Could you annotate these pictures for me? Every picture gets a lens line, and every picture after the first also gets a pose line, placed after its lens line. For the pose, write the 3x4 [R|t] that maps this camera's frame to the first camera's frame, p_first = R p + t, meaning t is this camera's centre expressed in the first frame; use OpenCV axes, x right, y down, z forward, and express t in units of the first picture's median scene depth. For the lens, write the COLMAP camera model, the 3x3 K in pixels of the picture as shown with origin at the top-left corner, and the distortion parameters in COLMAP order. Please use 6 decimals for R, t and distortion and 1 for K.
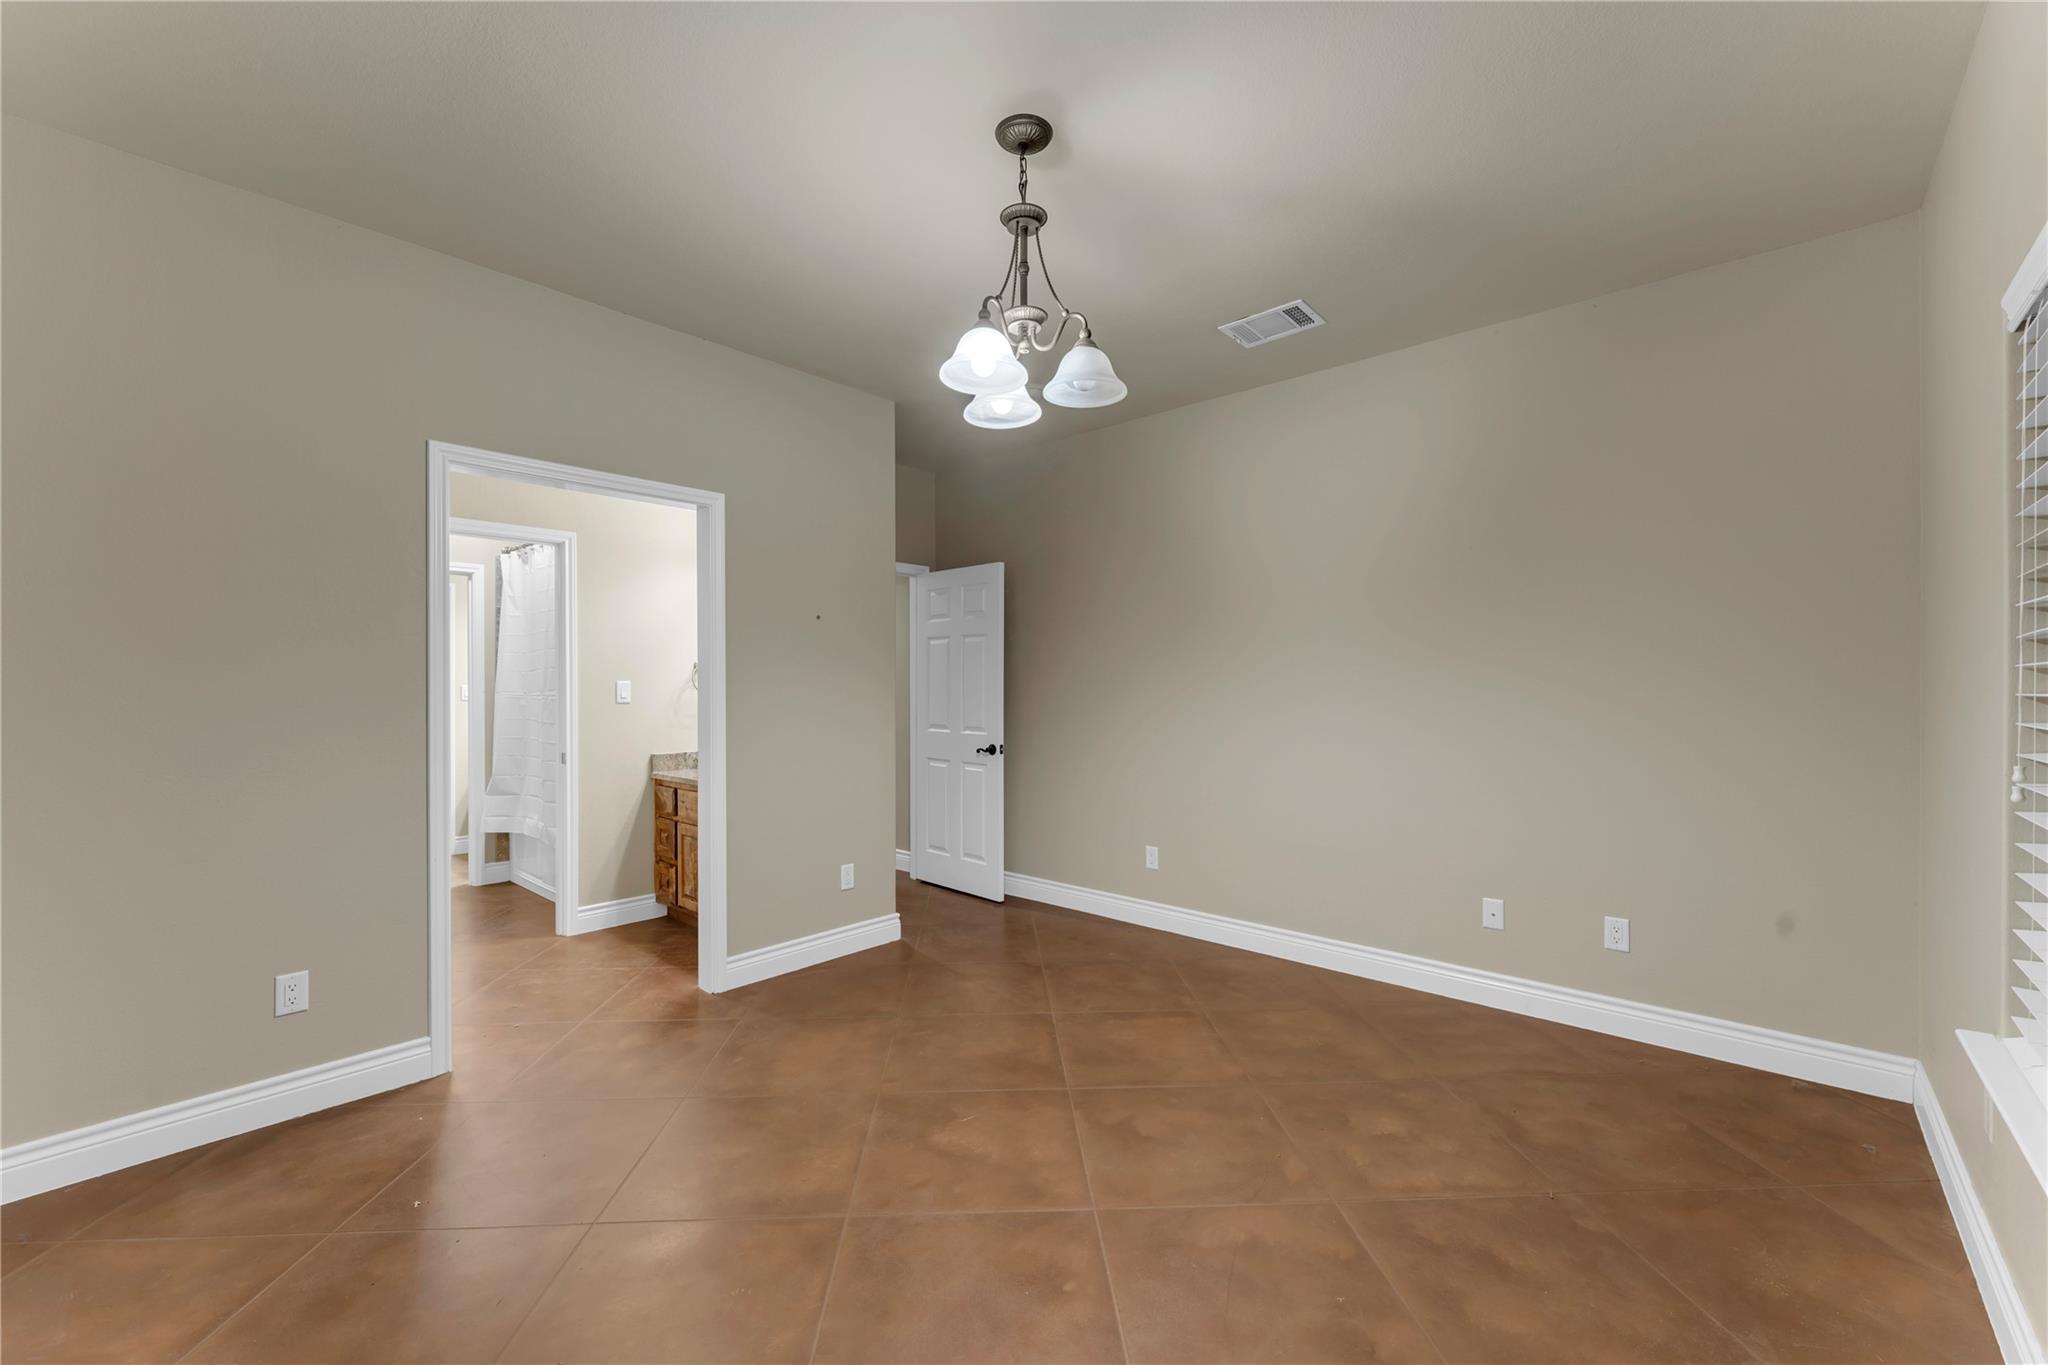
lens RADIAL K [[824.9, 0, 1022.1], [0, 824.9, 688.1], [0, 0, 1]] dist [-0.003008, -0.000420]
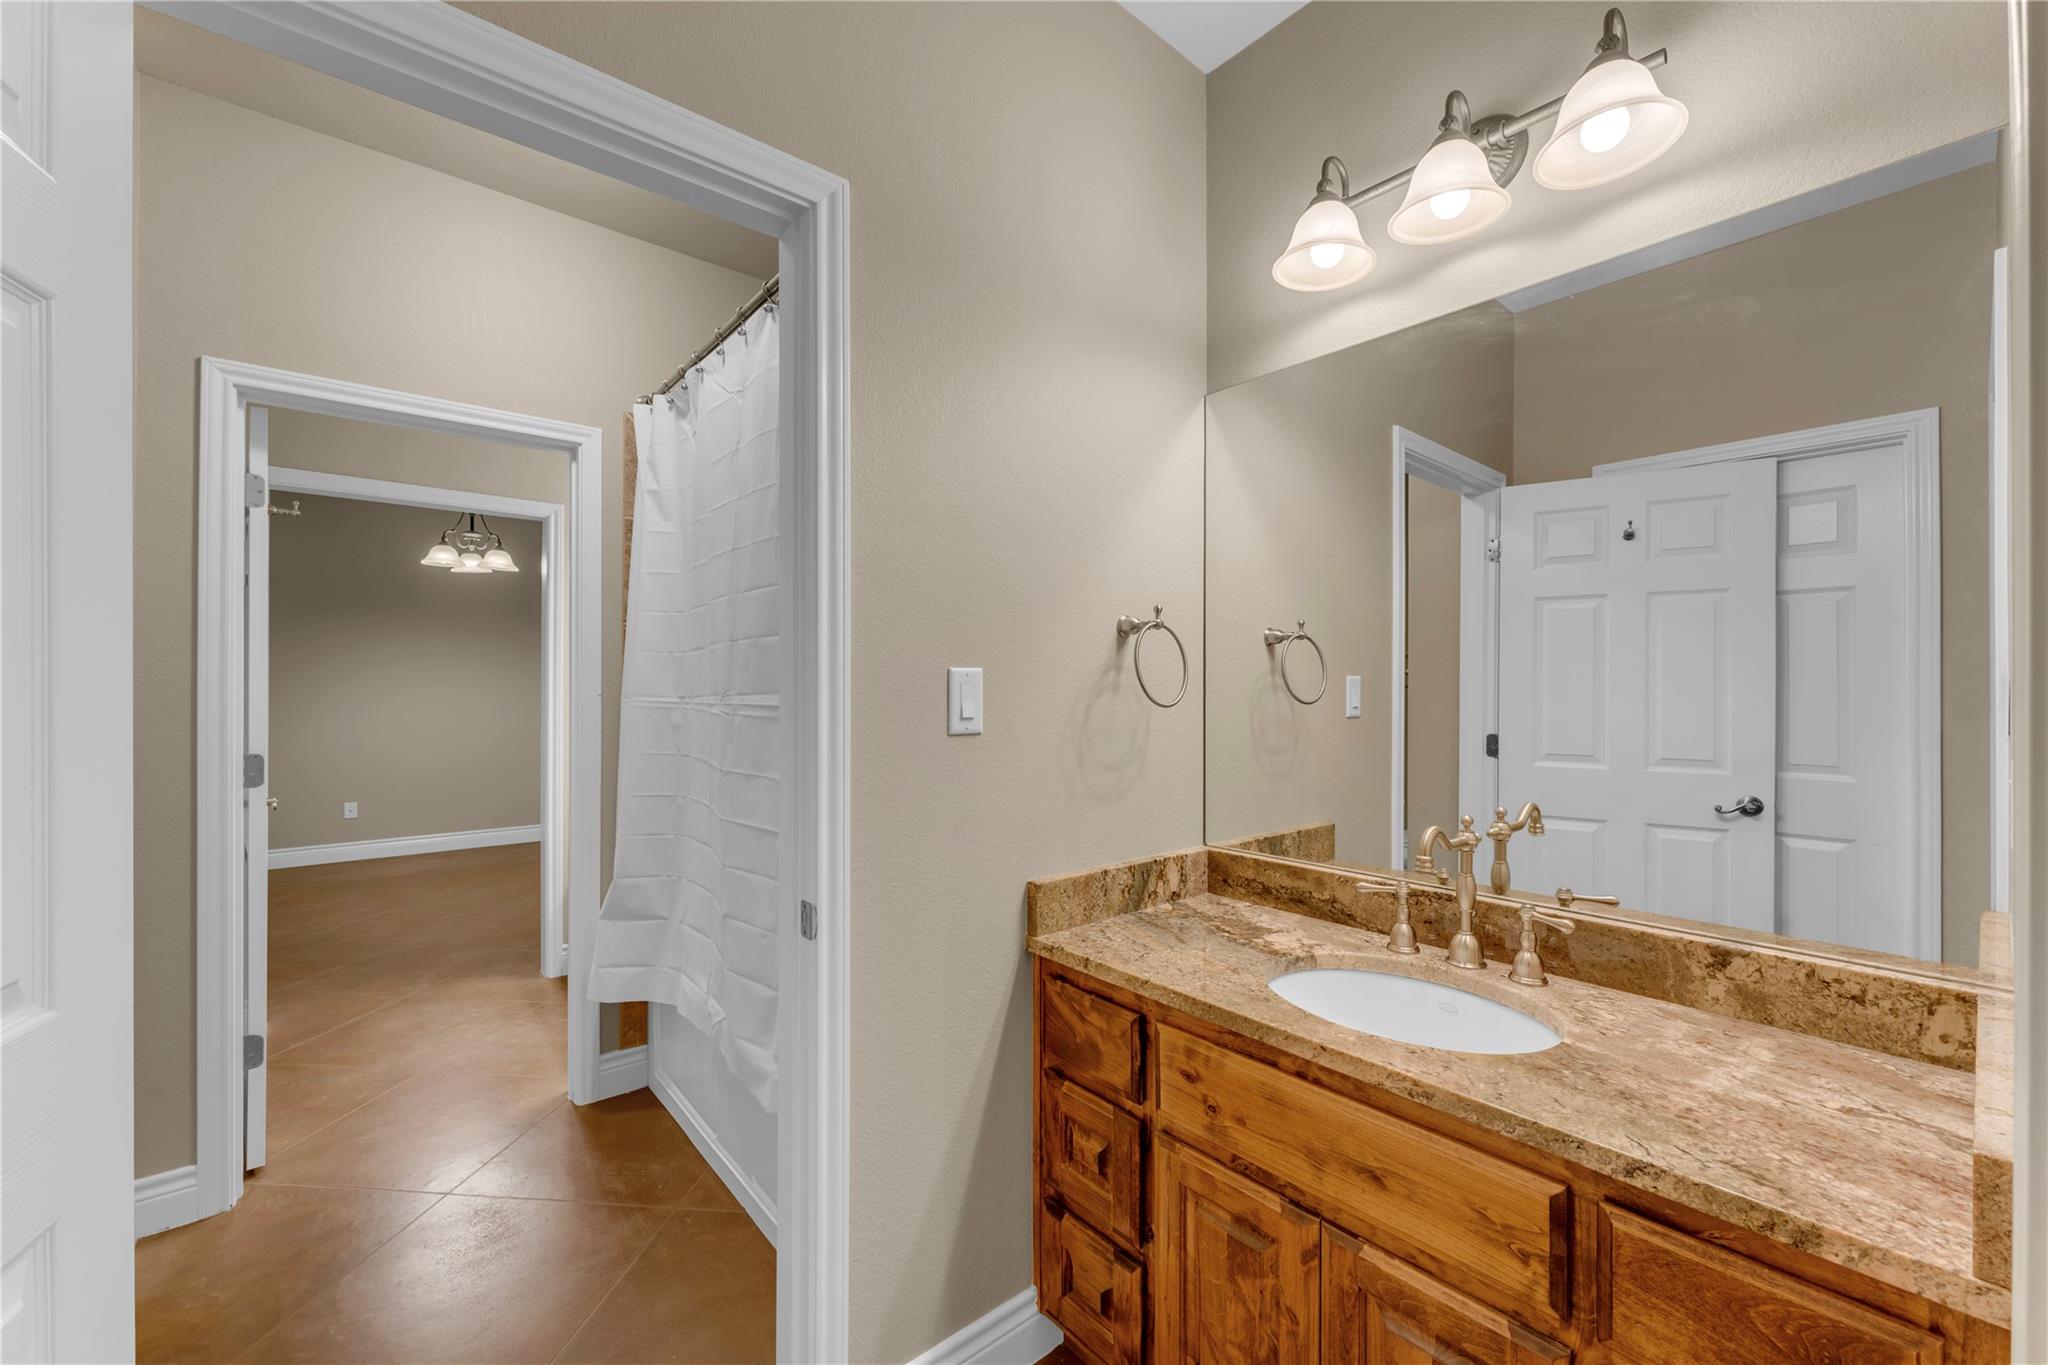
lens RADIAL K [[824.9, 0, 1025.6], [0, 824.9, 681.6], [0, 0, 1]] dist [-0.003008, -0.000420]
pose [[0.990957, 0.001614, -0.134171, -0.352705], [-0.002539, 0.999974, -0.006723, -0.000830], [0.134157, 0.007003, 0.990935, 0.572664]]
